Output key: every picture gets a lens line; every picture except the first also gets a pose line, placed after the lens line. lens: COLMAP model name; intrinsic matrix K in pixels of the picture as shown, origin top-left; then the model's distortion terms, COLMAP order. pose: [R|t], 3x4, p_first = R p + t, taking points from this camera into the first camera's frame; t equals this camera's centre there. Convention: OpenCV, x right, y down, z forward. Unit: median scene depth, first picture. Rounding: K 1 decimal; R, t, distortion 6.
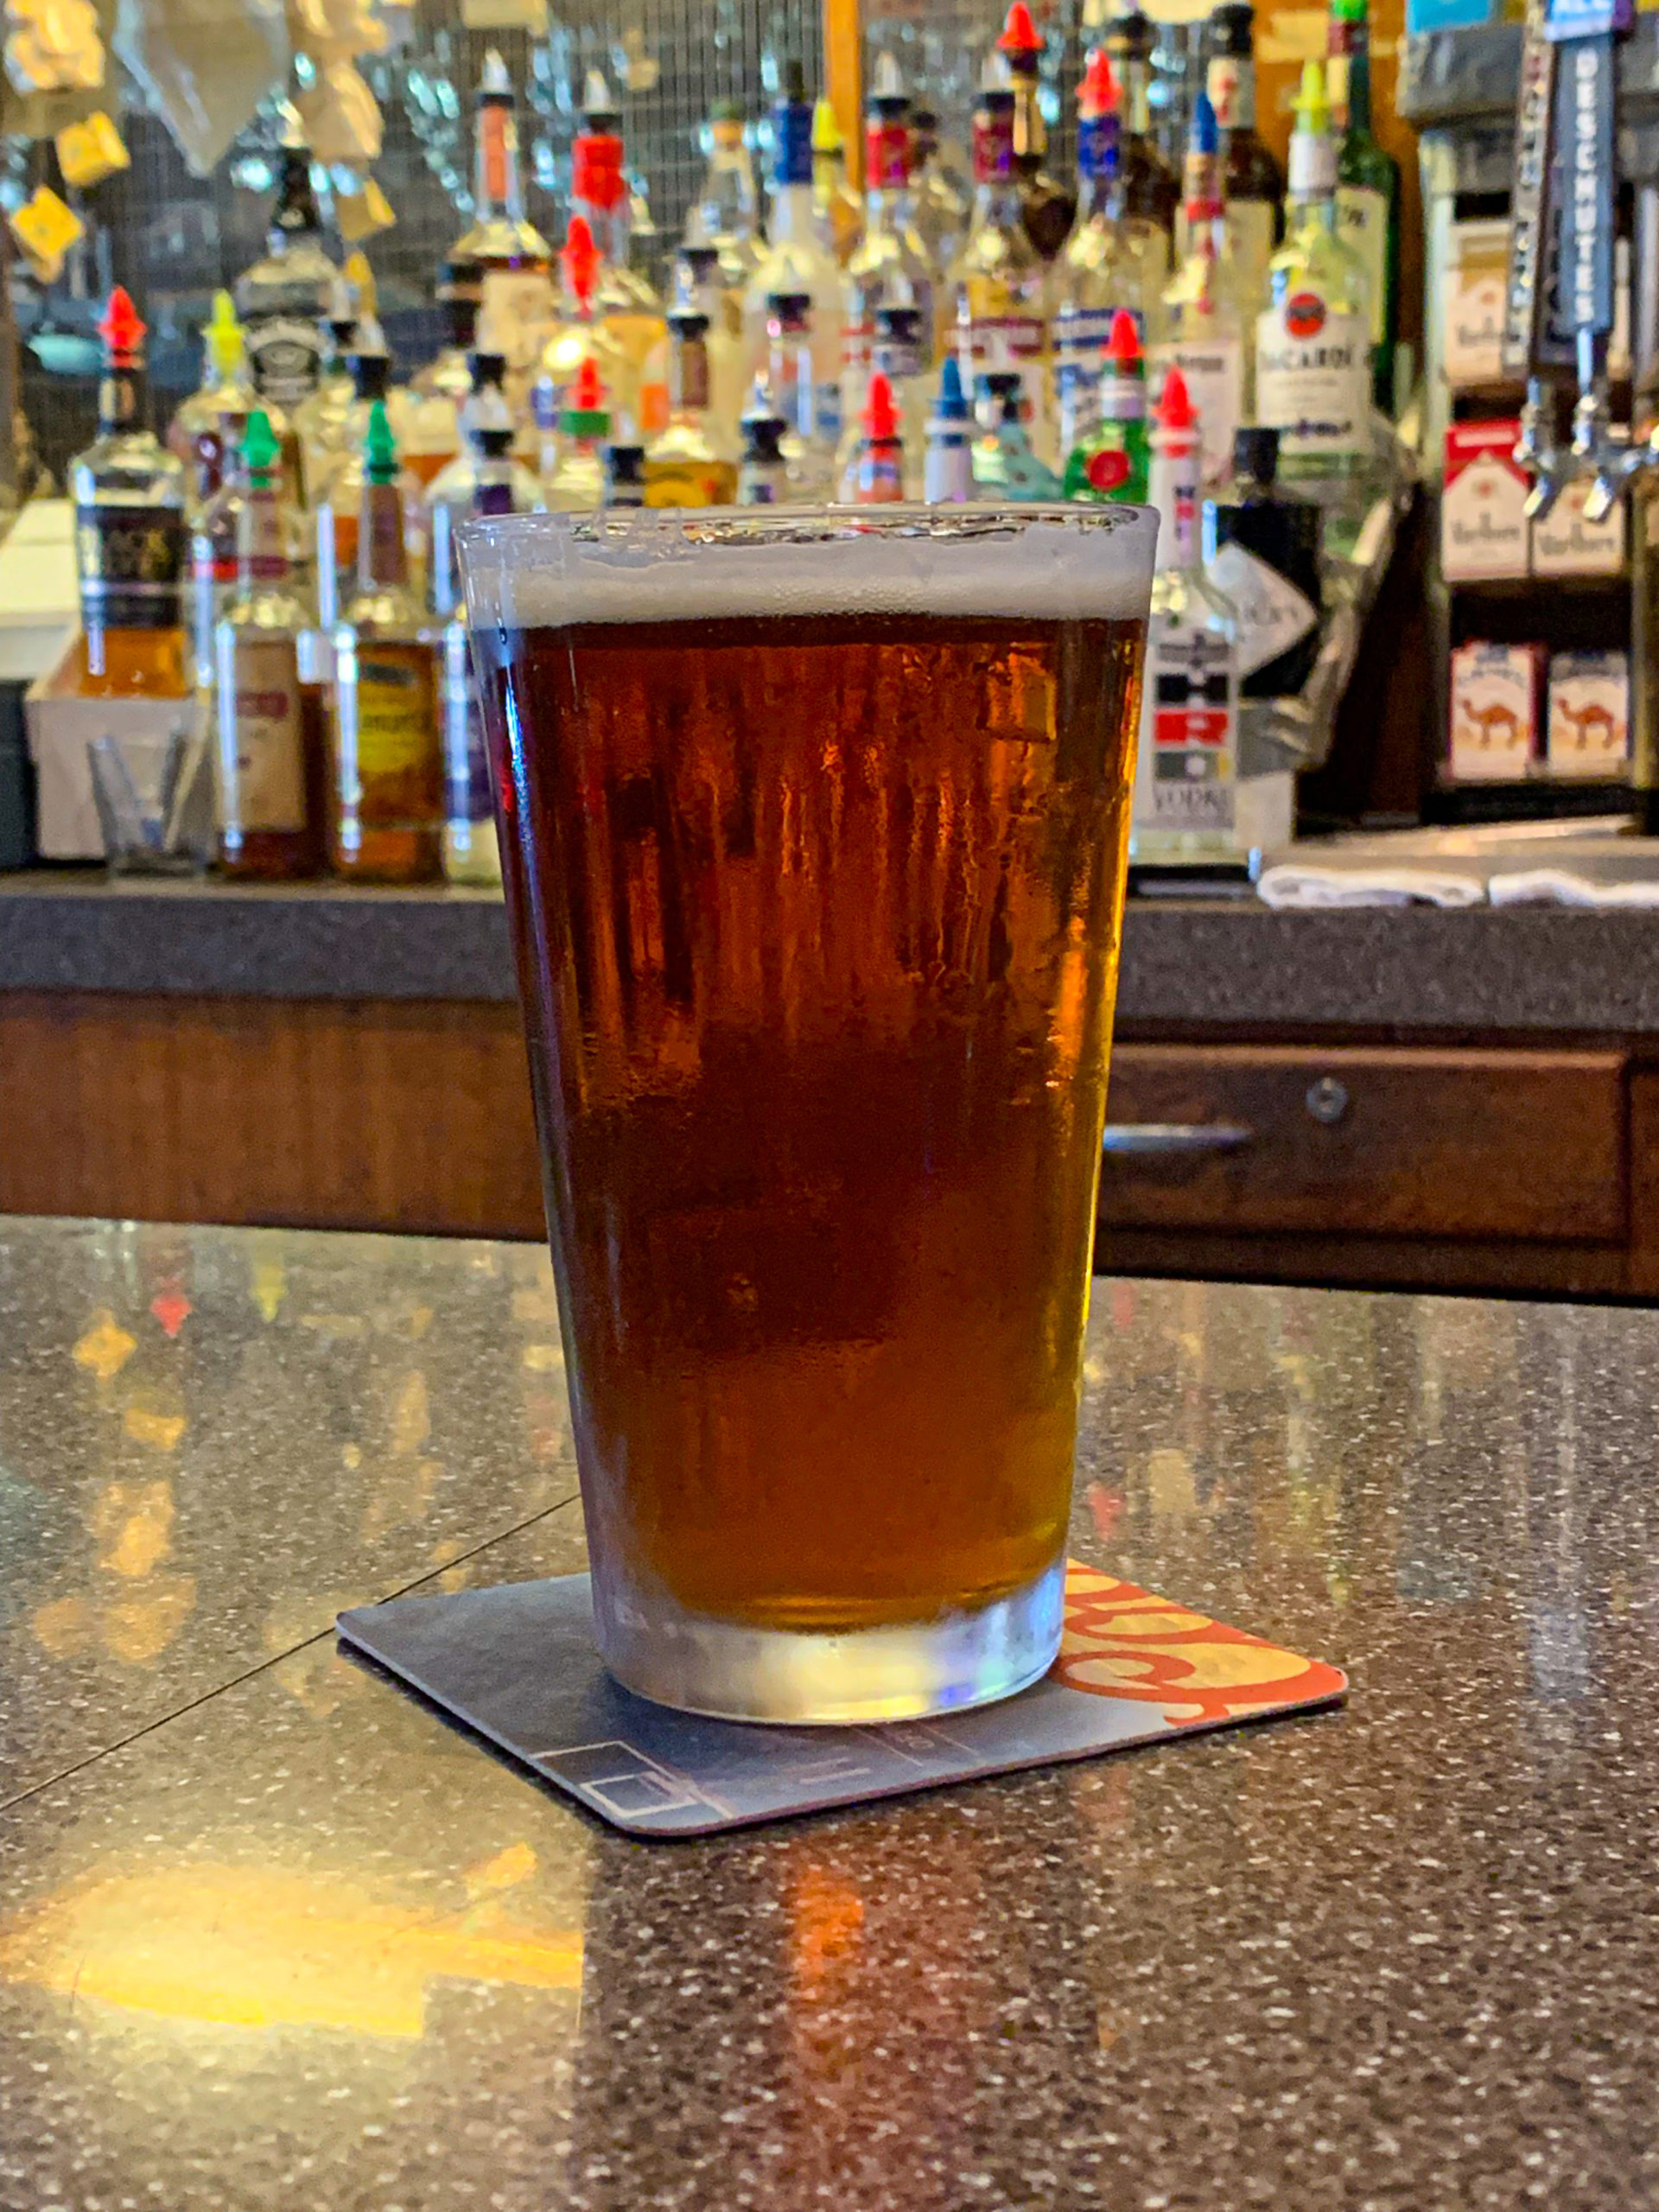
lens RADIAL K [[3320.1, 0, 829.5], [0, 3320.1, 1106.0], [0, 0, 1]] dist [0.177116, -0.928102]
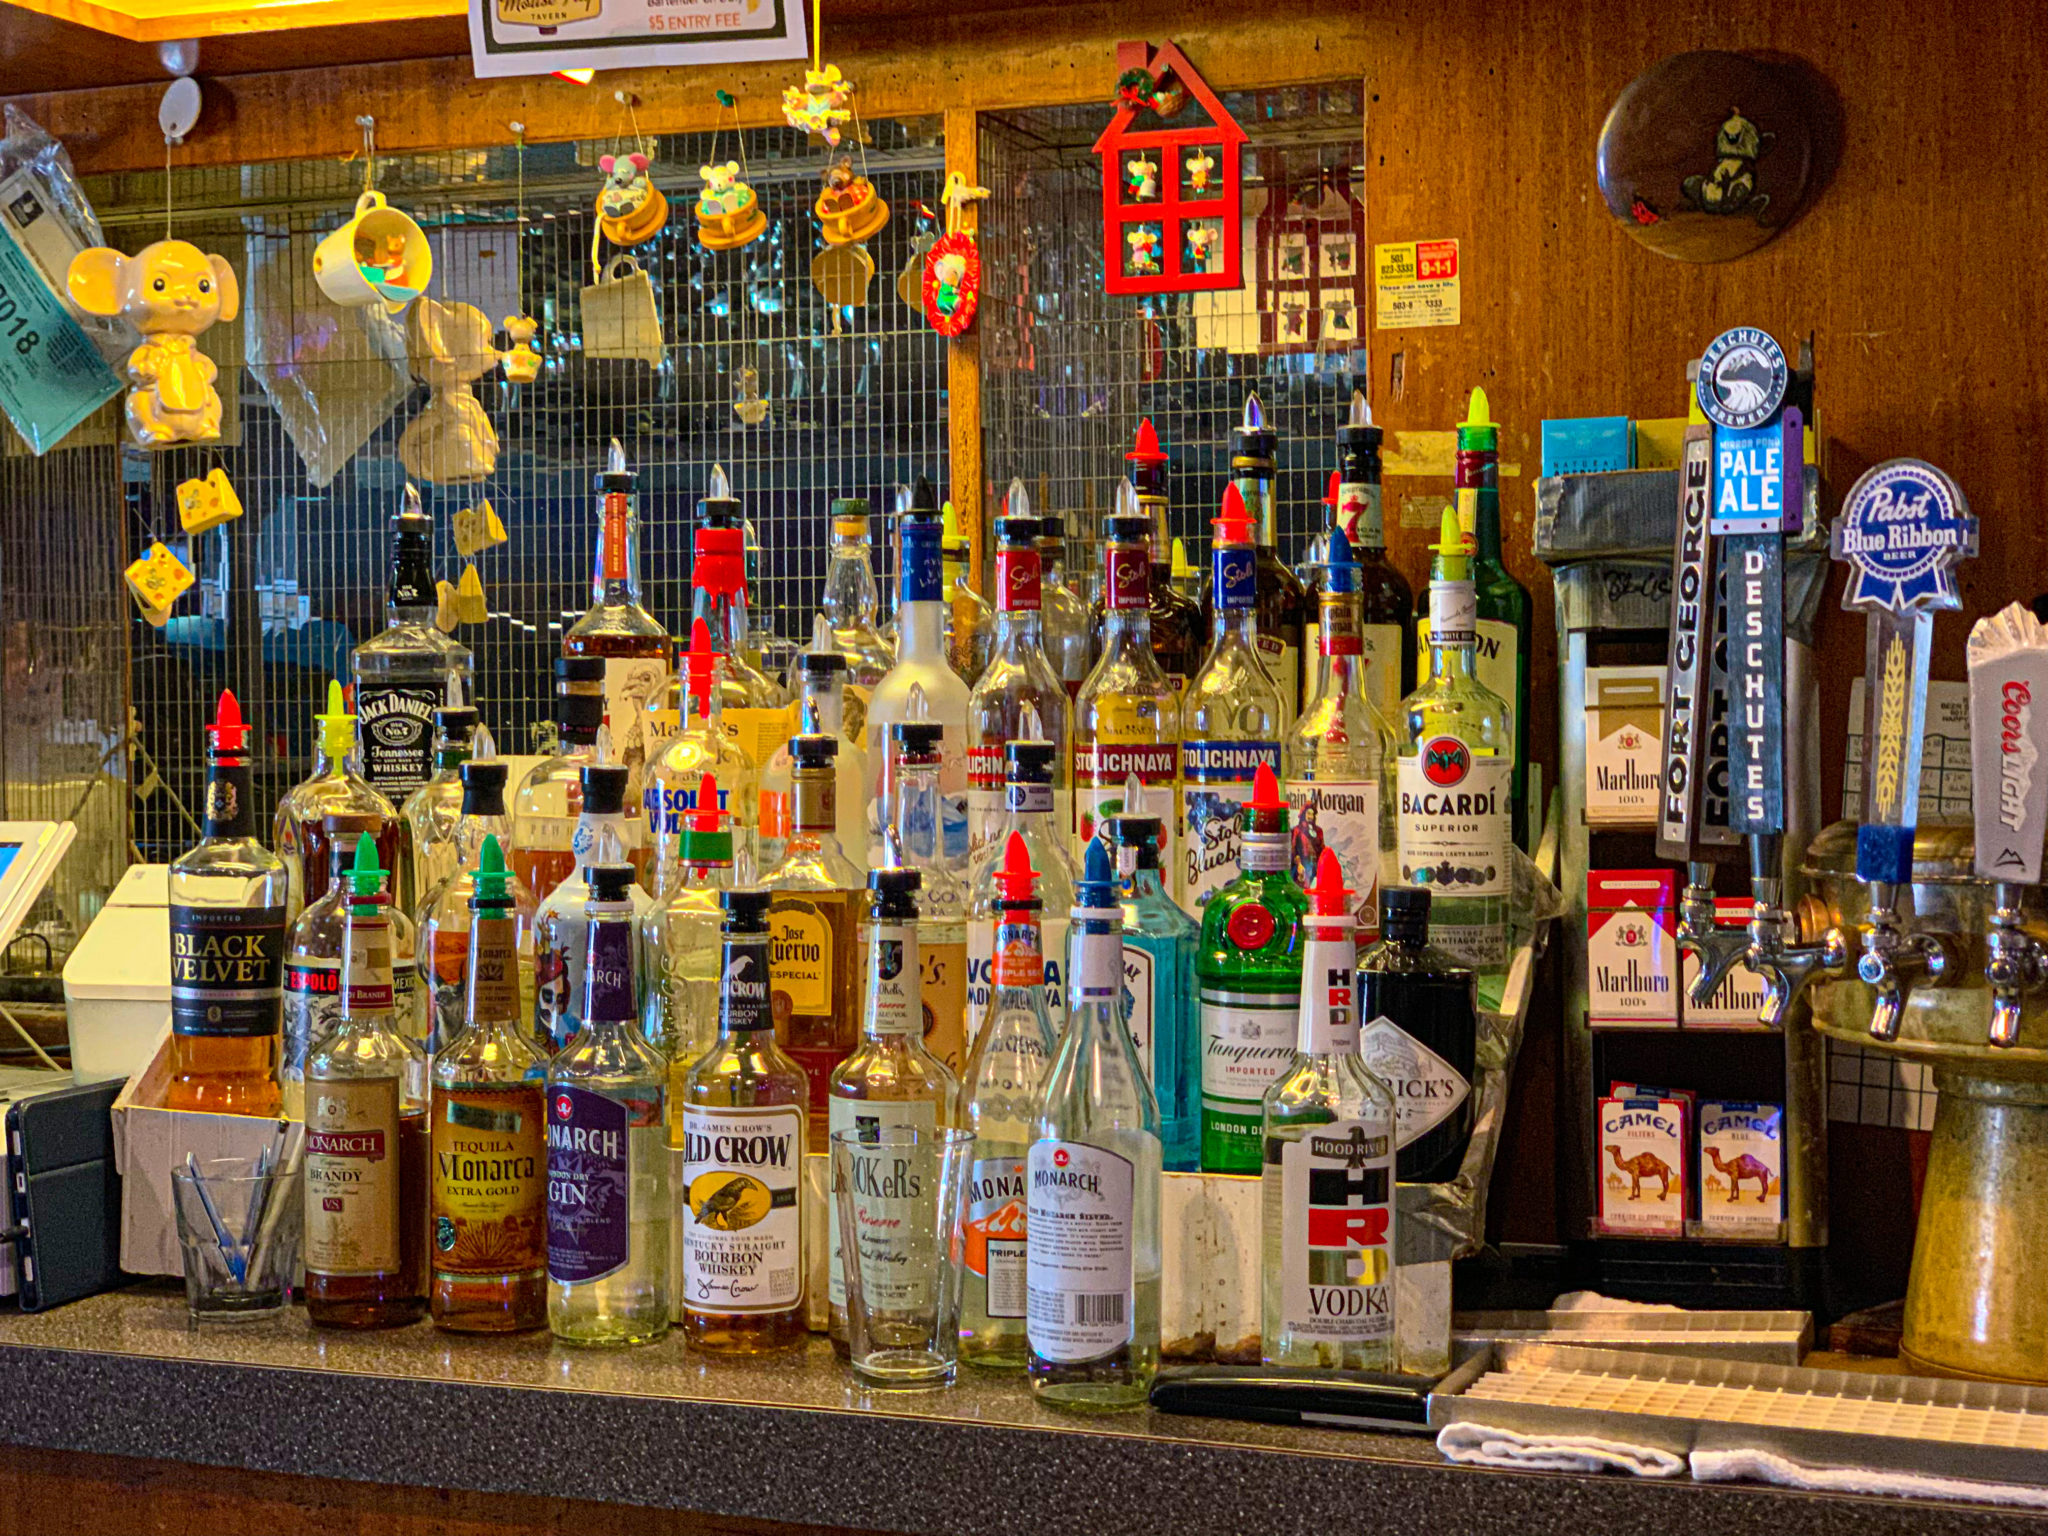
lens RADIAL K [[3136.3, 0, 1024.0], [0, 3136.3, 768.0], [0, 0, 1]] dist [0.002542, -0.068616]
pose [[0.999180, 0.011241, 0.038897, -0.016452], [-0.005526, 0.989558, -0.144031, -0.098234], [-0.040110, 0.143698, 0.988808, 0.094716]]
